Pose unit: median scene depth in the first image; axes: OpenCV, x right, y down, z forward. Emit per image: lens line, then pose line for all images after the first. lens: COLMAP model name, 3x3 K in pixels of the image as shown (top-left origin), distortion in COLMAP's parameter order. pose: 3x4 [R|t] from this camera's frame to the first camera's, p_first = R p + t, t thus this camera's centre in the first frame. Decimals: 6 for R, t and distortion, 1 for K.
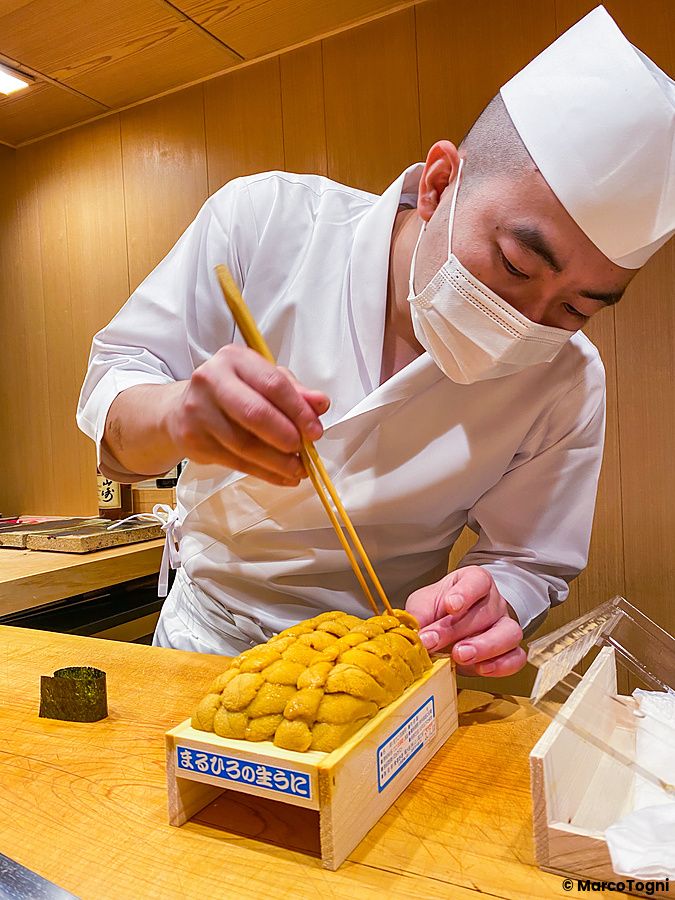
lens RADIAL K [[691.6, 0, 359.2], [0, 691.6, 444.9], [0, 0, 1]] dist [0.006844, 0.045180]
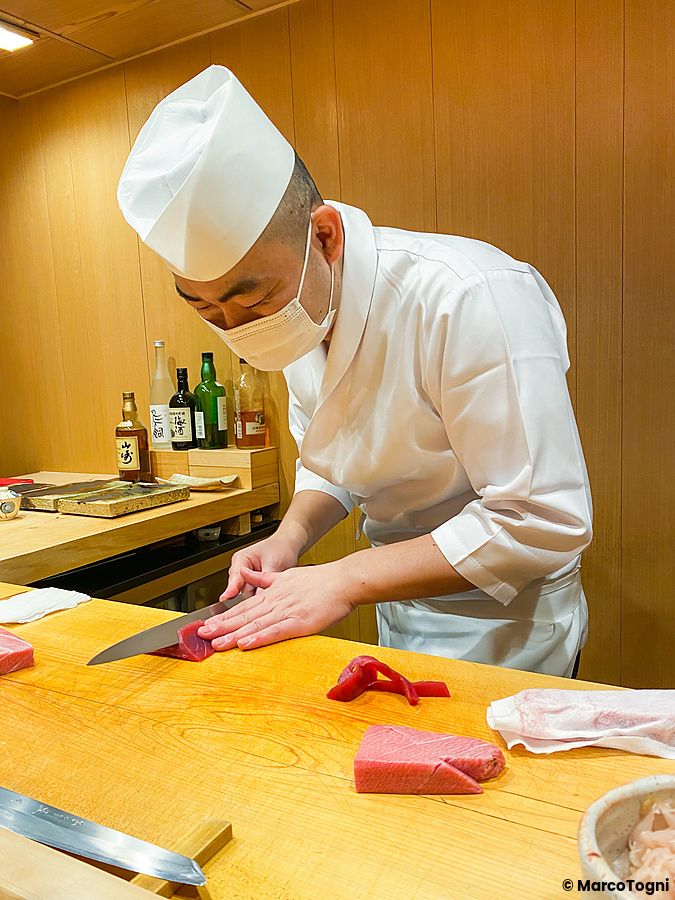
lens RADIAL K [[729.4, 0, 337.5], [0, 729.4, 450.0], [0, 0, 1]] dist [0.109706, -0.004120]
pose [[0.999164, 0.008202, -0.040049, 0.000697], [-0.004232, 0.995156, 0.098213, -0.054587], [0.040661, -0.097962, 0.994359, -0.105231]]
